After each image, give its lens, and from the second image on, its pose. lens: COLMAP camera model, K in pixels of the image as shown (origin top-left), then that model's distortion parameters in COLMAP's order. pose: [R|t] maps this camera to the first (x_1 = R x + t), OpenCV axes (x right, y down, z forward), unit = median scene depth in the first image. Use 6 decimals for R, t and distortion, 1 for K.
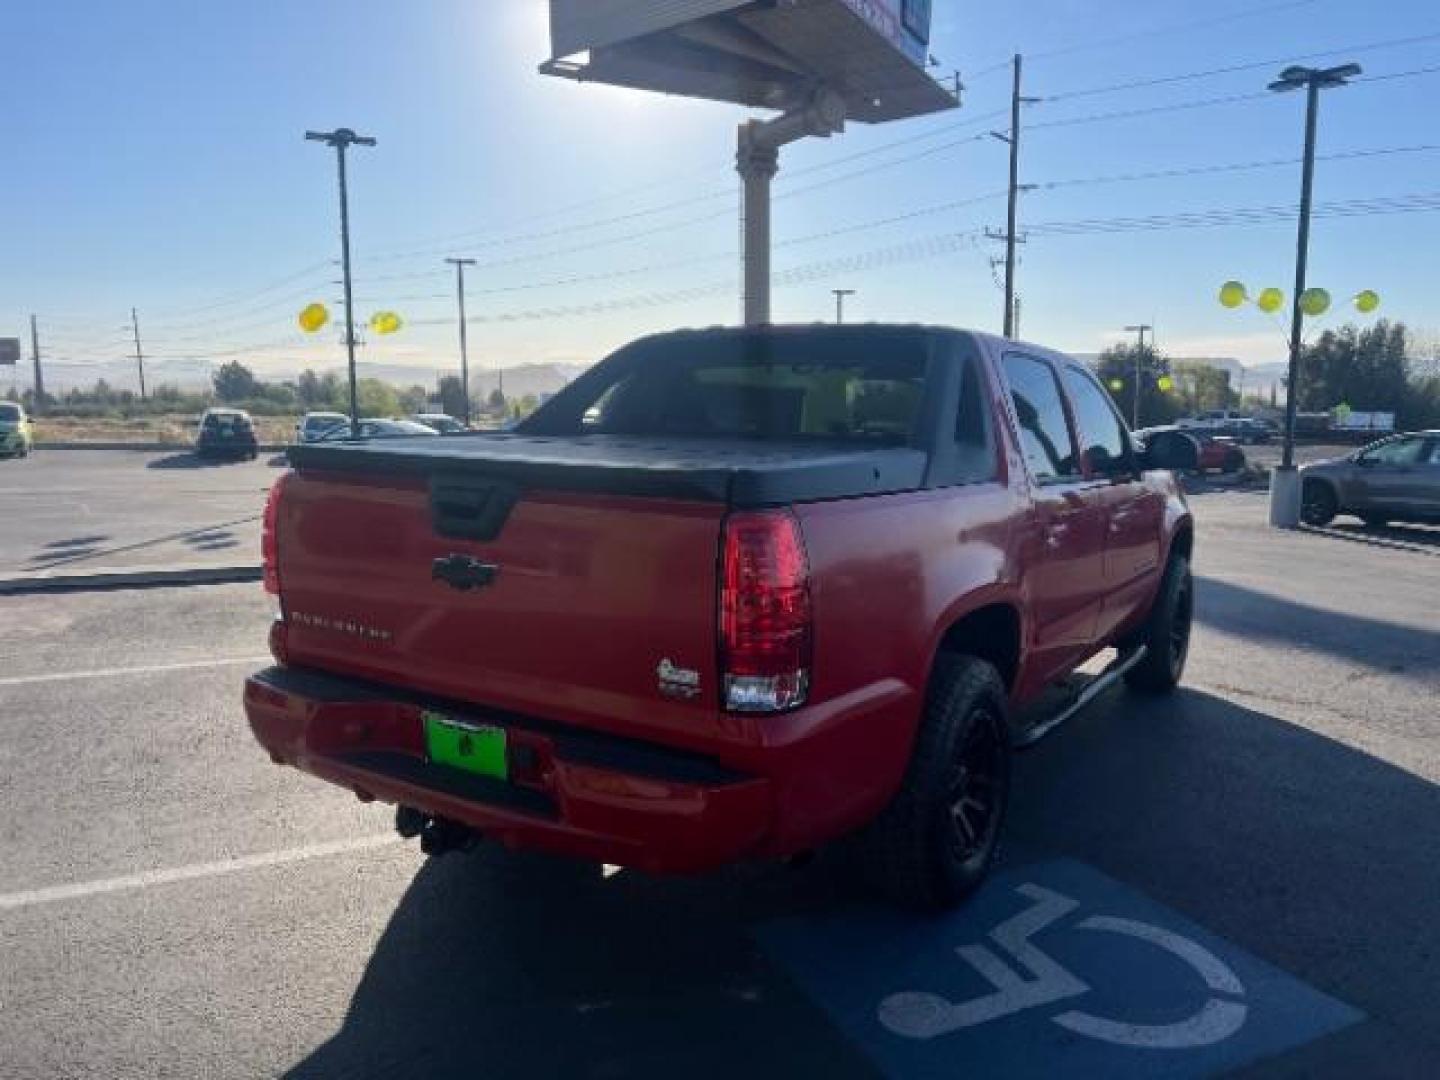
lens RADIAL K [[1085.5, 0, 748.8], [0, 1085.5, 535.0], [0, 0, 1]] dist [0.064062, -0.067772]
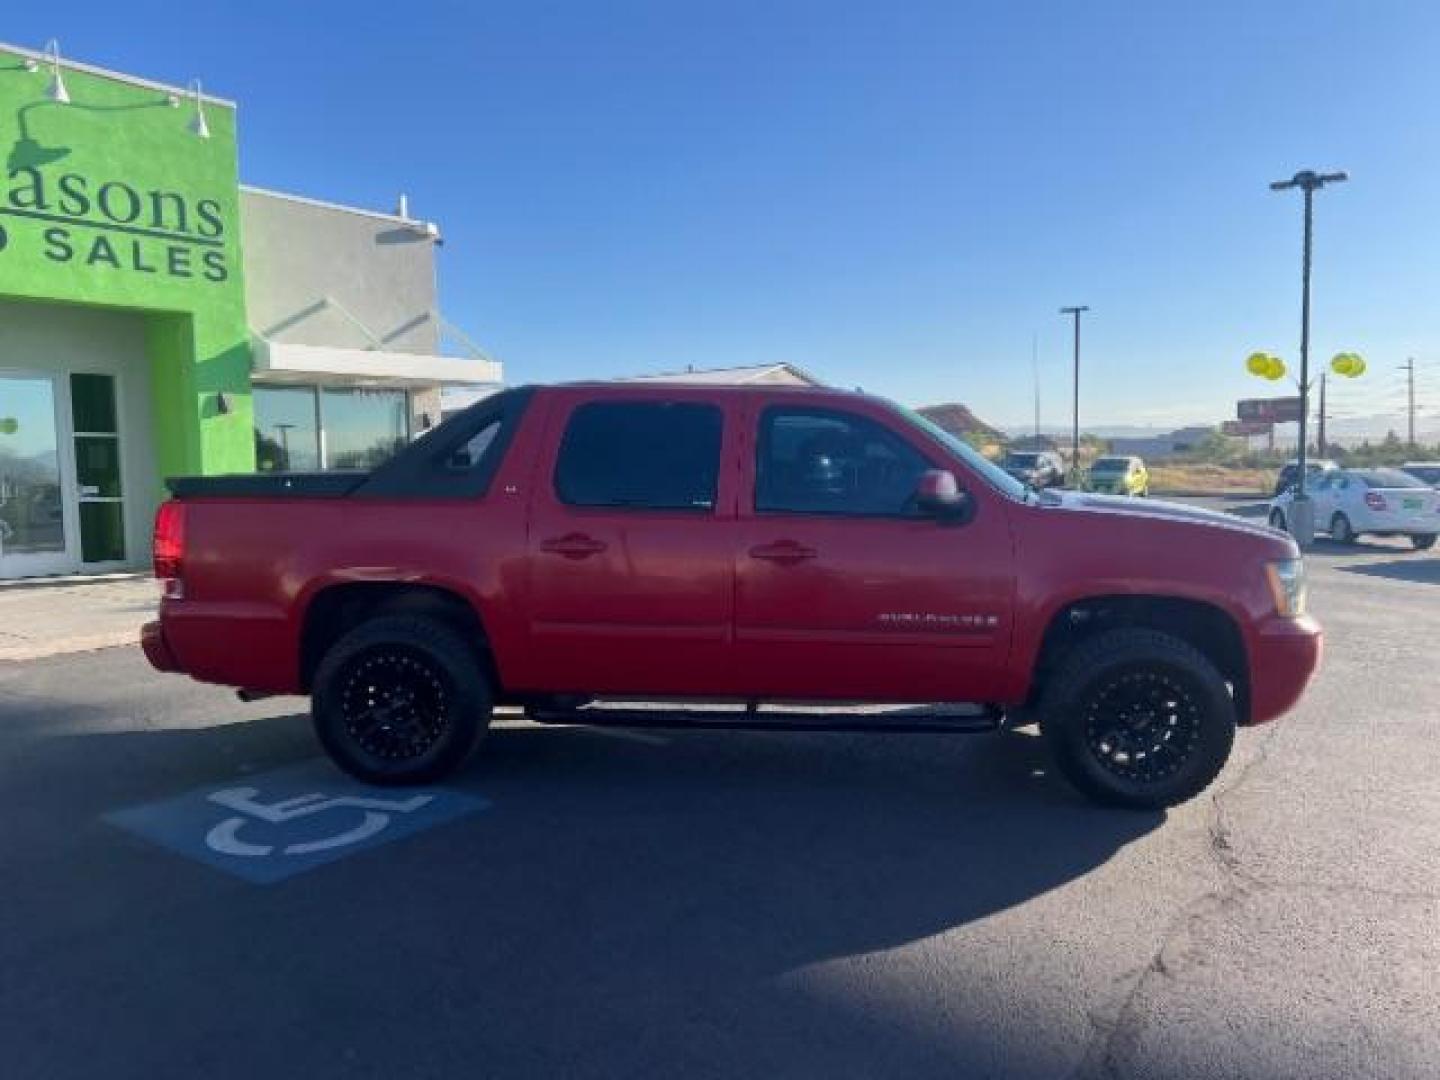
lens RADIAL K [[1070.8, 0, 720.0], [0, 1070.8, 540.0], [0, 0, 1]] dist [0.075788, -0.081000]
pose [[0.447786, 0.054178, -0.892498, 0.919340], [-0.091686, 0.995683, 0.014440, -0.029900], [0.889428, 0.075364, 0.450820, 0.396941]]
